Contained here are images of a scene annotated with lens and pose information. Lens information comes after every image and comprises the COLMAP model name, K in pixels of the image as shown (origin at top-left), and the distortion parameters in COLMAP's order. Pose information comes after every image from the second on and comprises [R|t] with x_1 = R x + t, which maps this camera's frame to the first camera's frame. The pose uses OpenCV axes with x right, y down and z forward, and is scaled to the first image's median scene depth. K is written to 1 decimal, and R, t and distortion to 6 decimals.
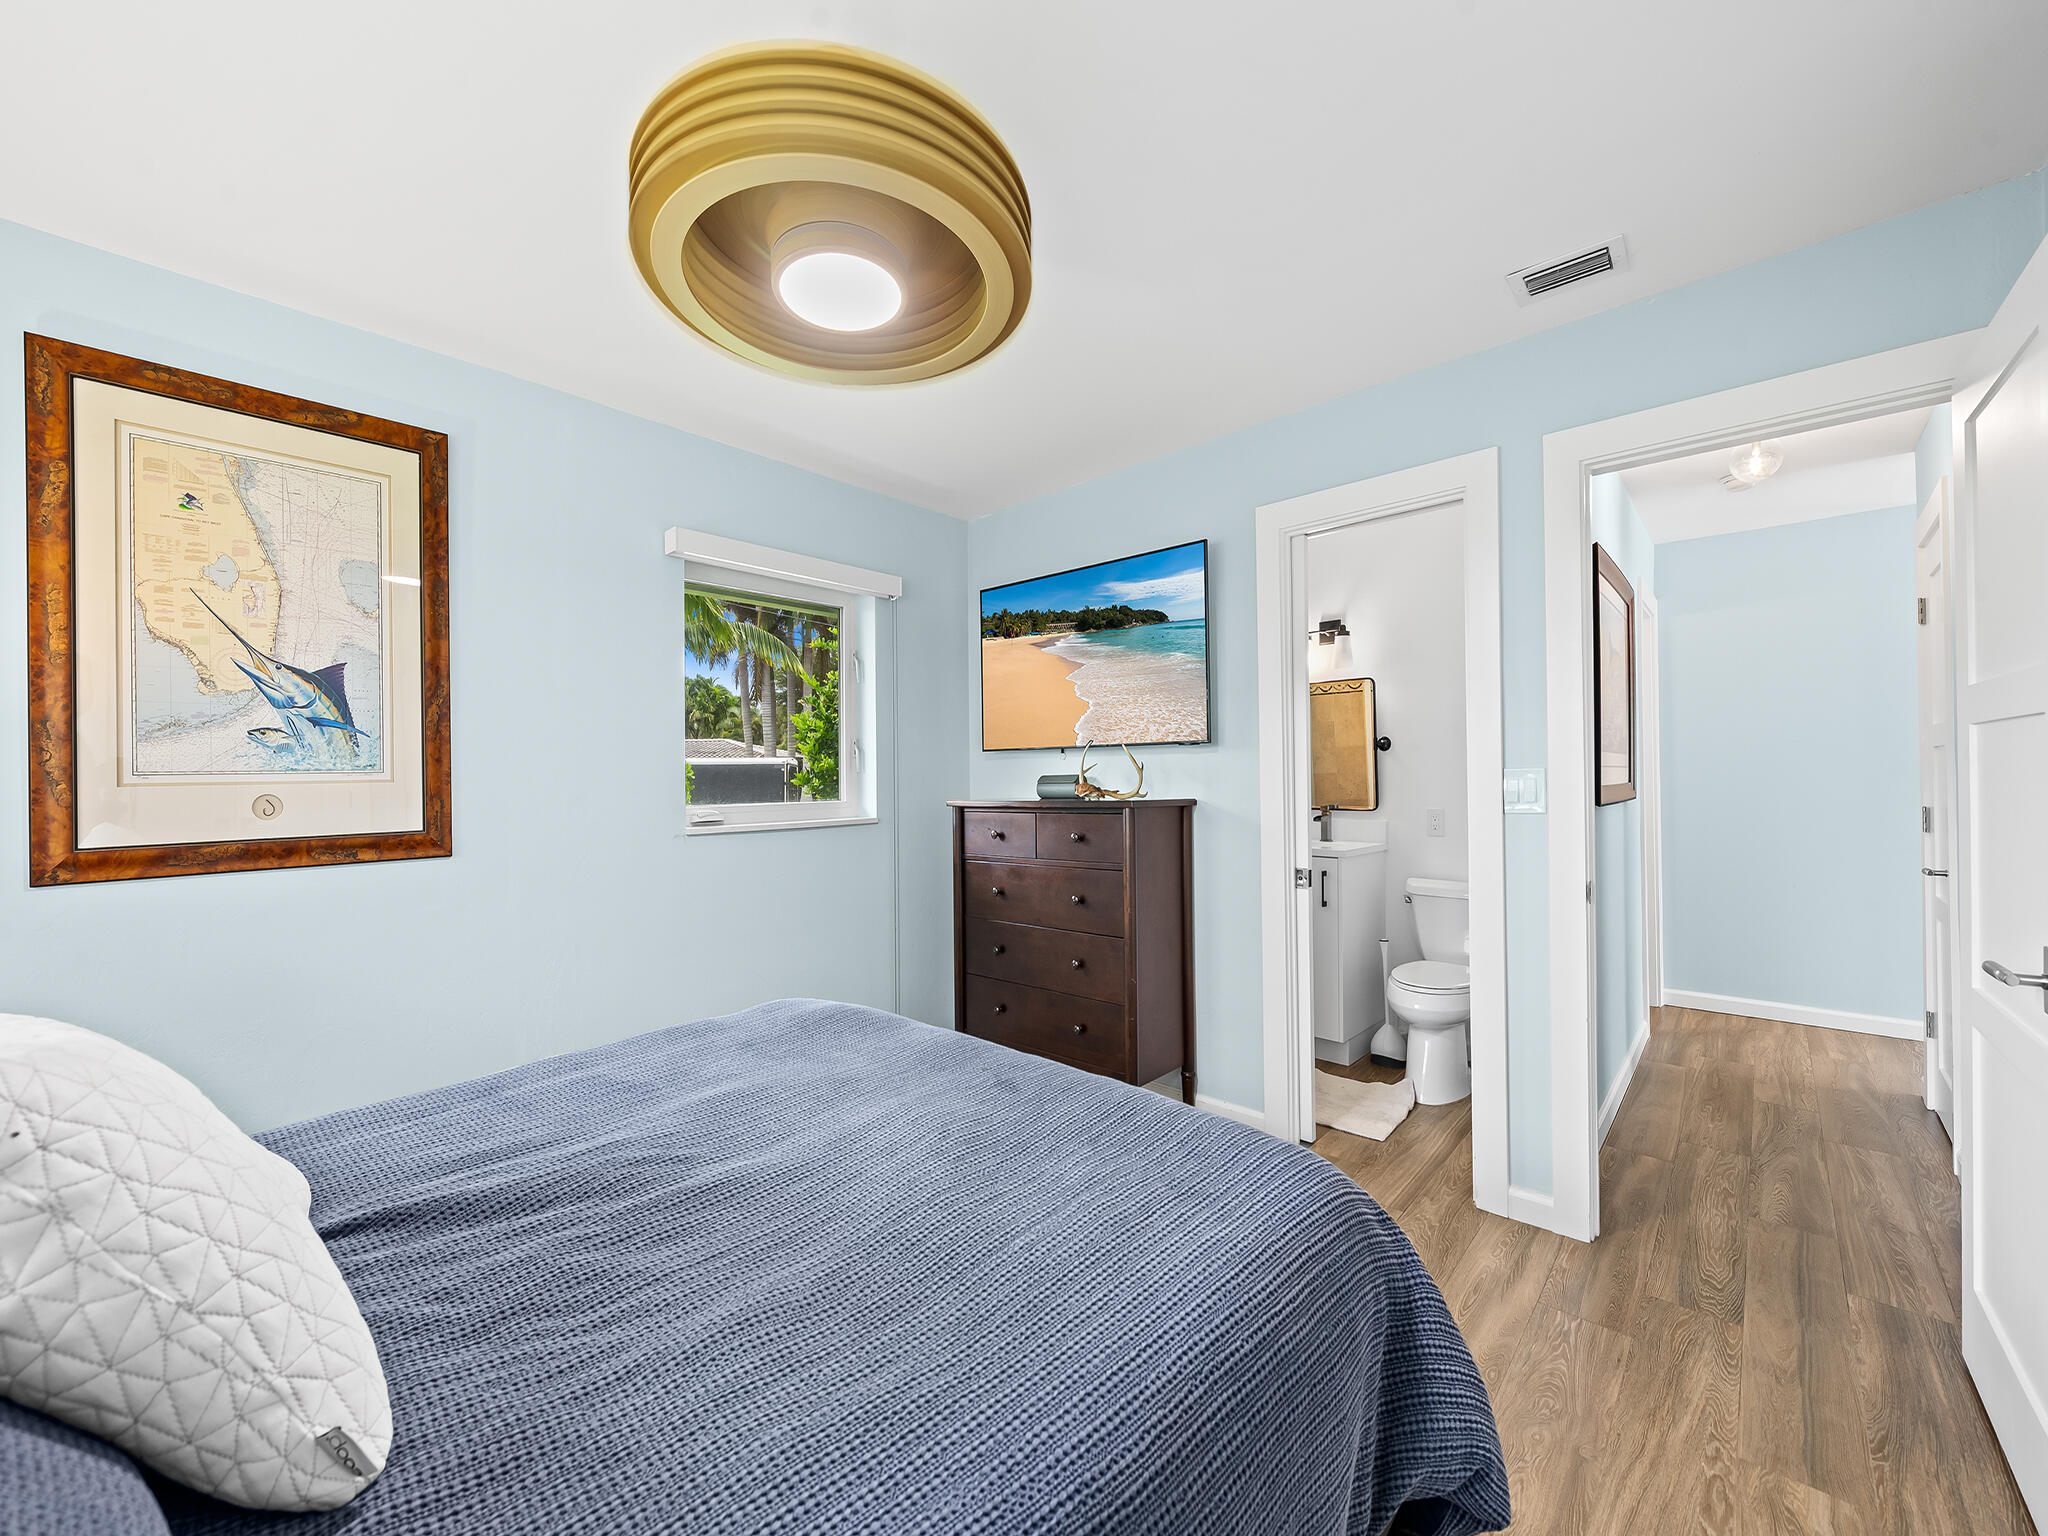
lens RADIAL K [[826.7, 0, 1018.2], [0, 826.7, 765.9], [0, 0, 1]] dist [0.004846, -0.004297]
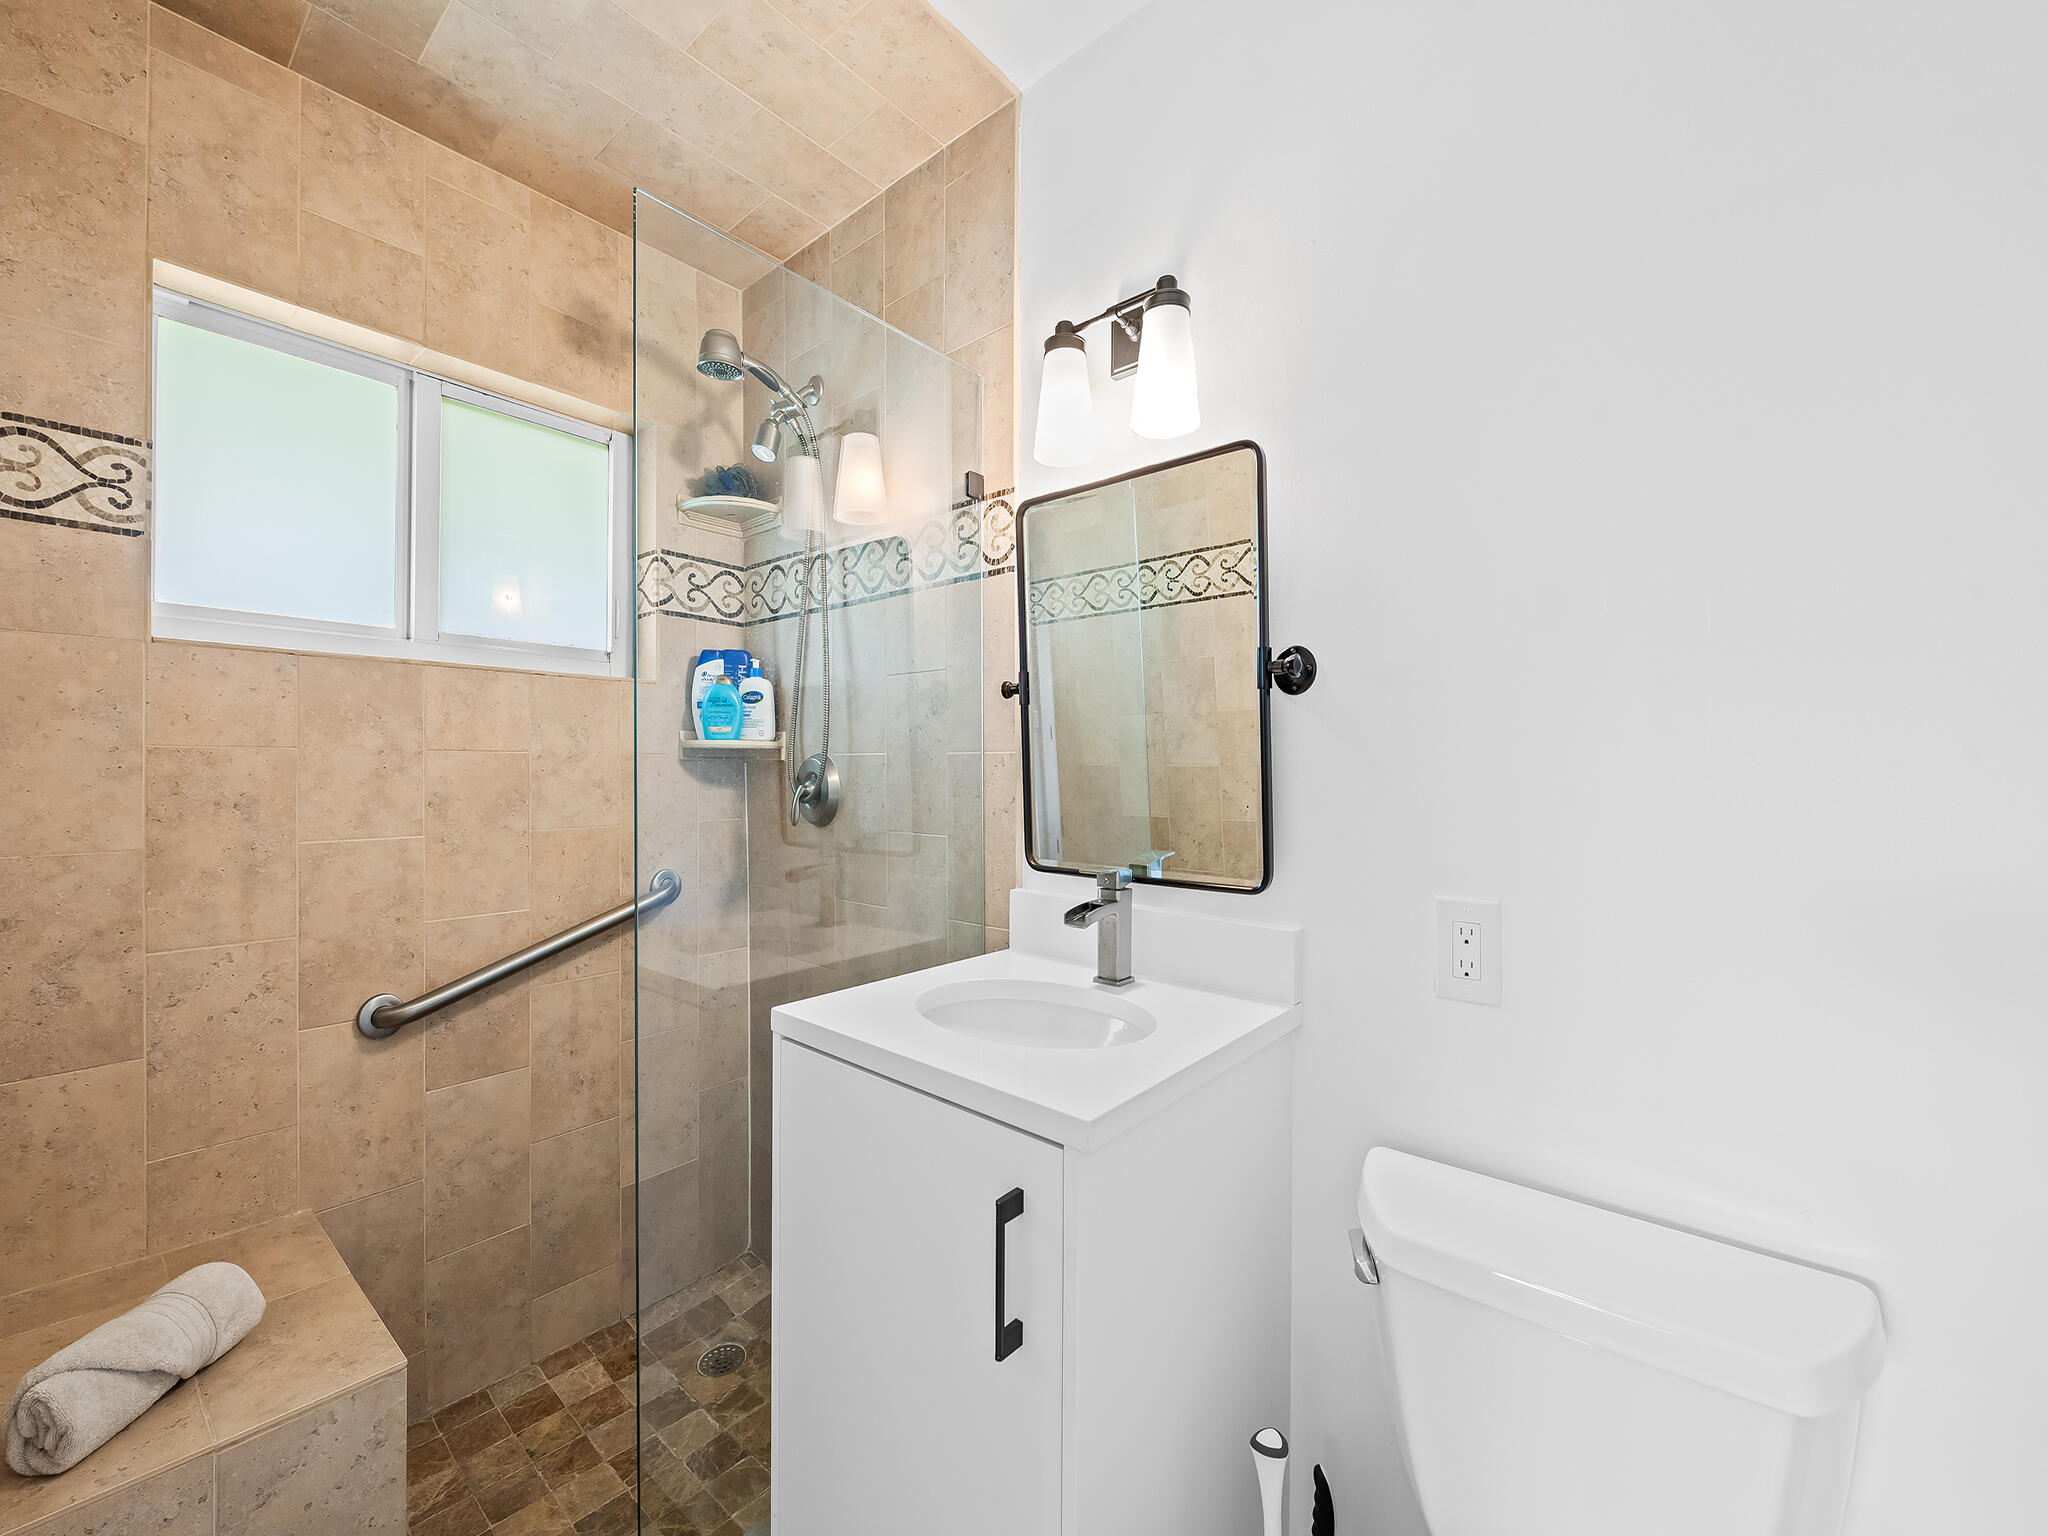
lens RADIAL K [[826.7, 0, 1018.2], [0, 826.7, 765.9], [0, 0, 1]] dist [0.004846, -0.004297]
pose [[0.998937, 0.011836, 0.044552, 1.070698], [-0.012258, 0.999882, 0.009218, 0.017187], [-0.044438, -0.009755, 0.998965, 2.292763]]
